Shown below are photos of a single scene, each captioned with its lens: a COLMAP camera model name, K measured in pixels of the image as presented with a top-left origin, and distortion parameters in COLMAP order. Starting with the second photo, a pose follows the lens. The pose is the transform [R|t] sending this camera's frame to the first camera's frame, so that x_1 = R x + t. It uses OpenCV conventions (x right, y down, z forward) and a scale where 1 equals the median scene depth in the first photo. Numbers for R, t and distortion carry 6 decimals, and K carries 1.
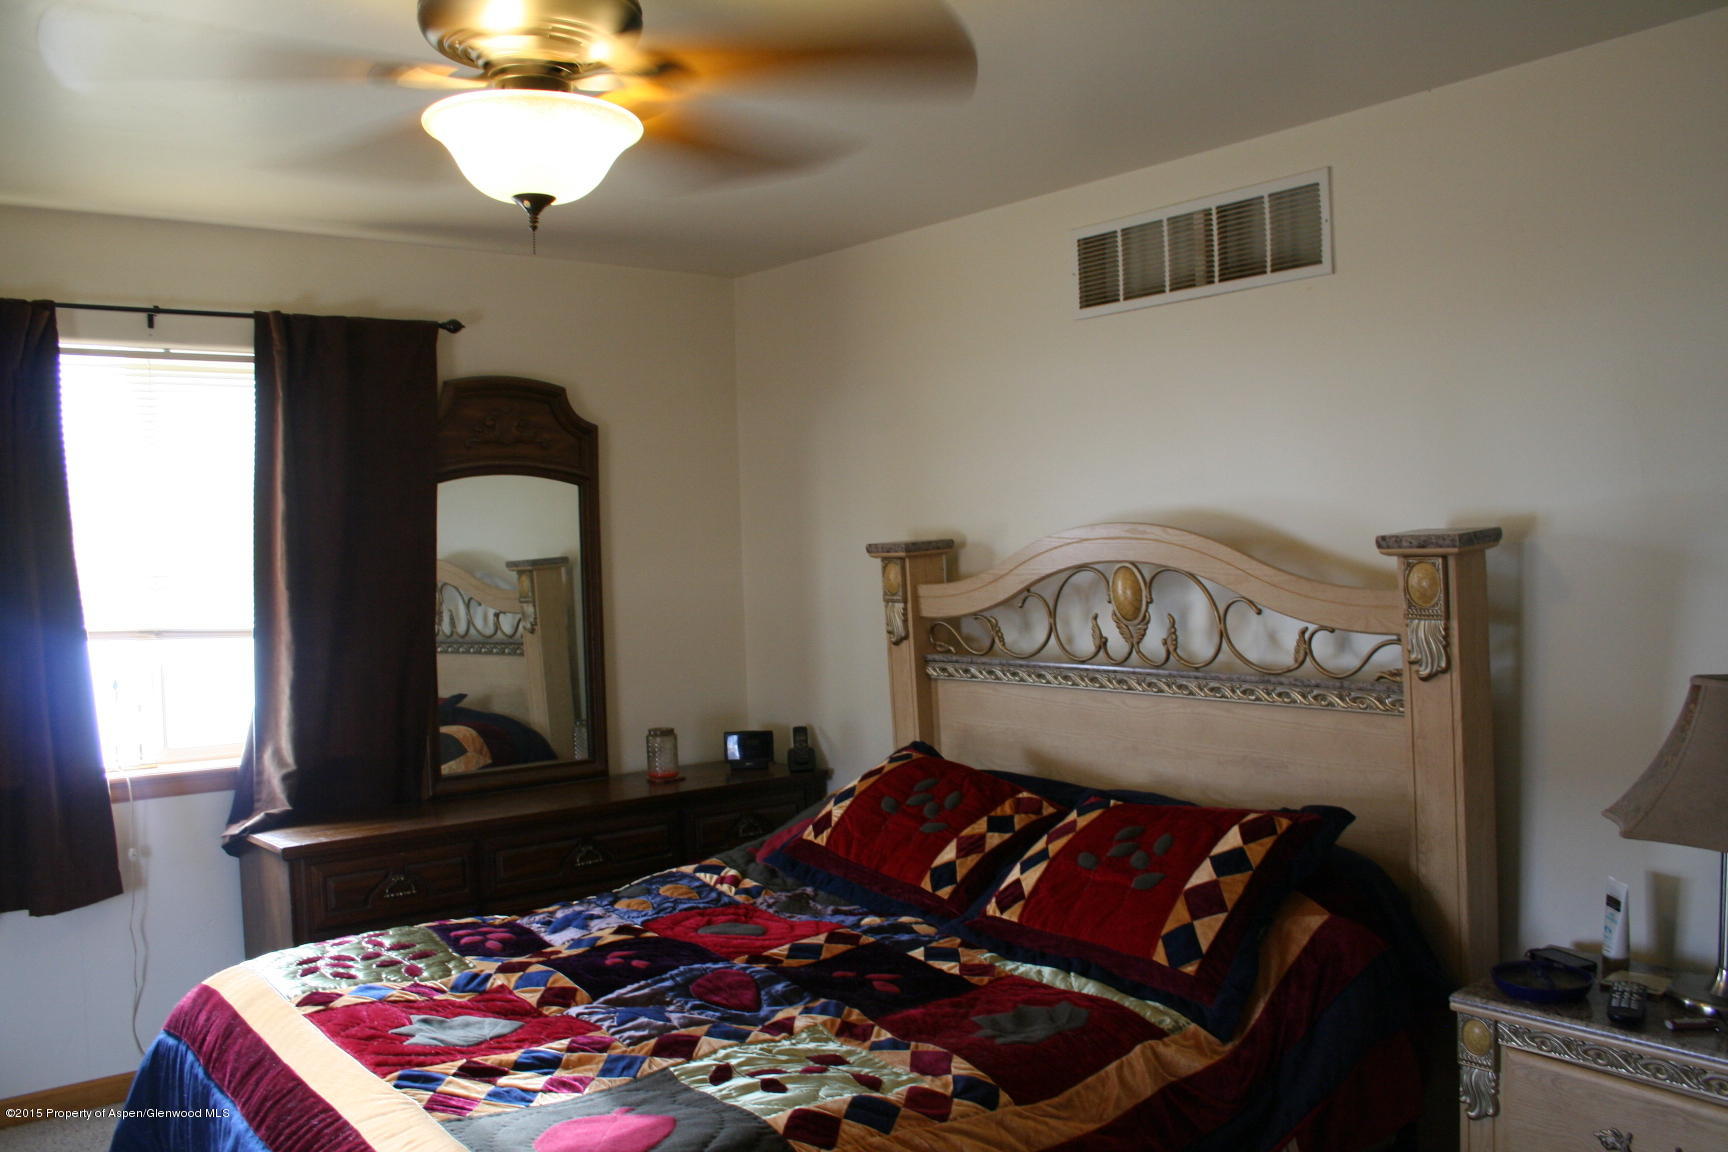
lens RADIAL K [[1481.6, 0, 864.0], [0, 1481.6, 576.0], [0, 0, 1]] dist [-0.095532, 0.005974]
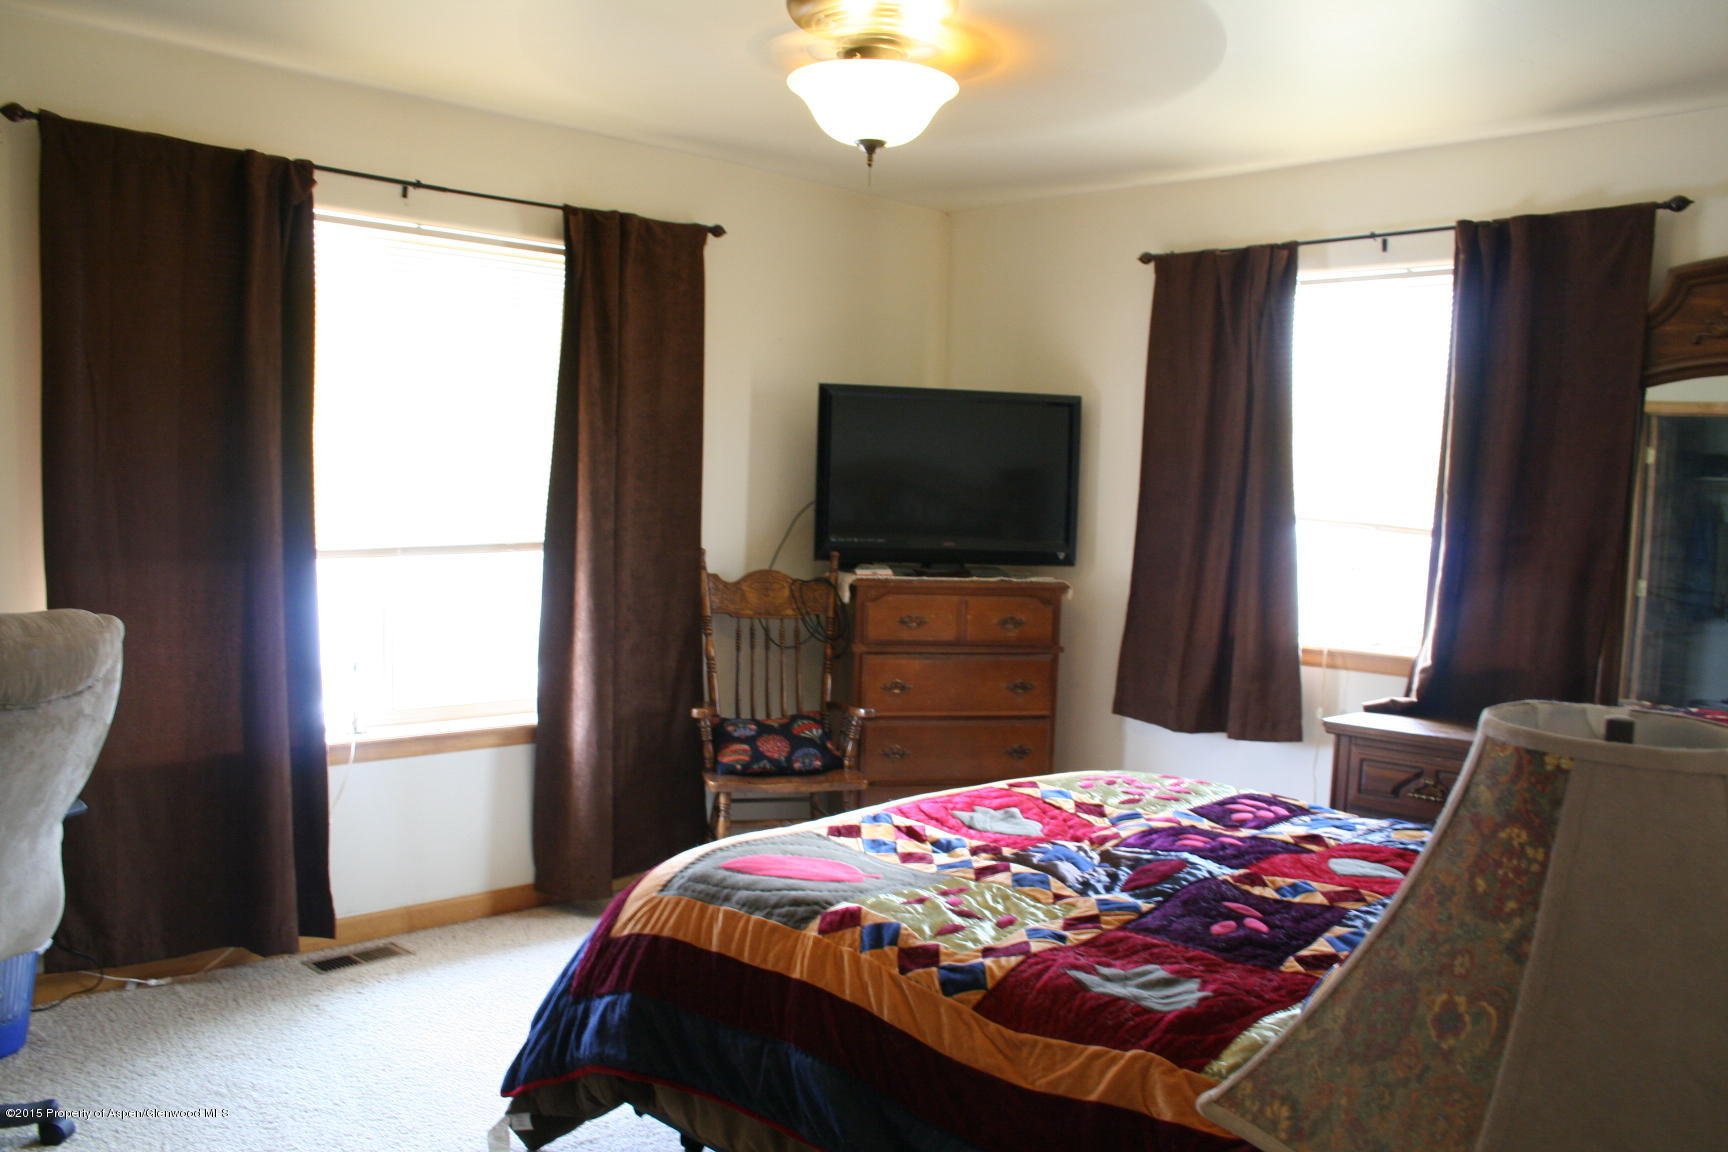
lens RADIAL K [[1465.4, 0, 864.1], [0, 1465.4, 633.8], [0, 0, 1]] dist [-0.003206, -0.167145]
pose [[0.082105, 0.118942, -0.989501, 0.651114], [-0.050097, 0.992090, 0.115096, 0.011624], [0.995364, 0.040121, 0.087414, 0.545078]]
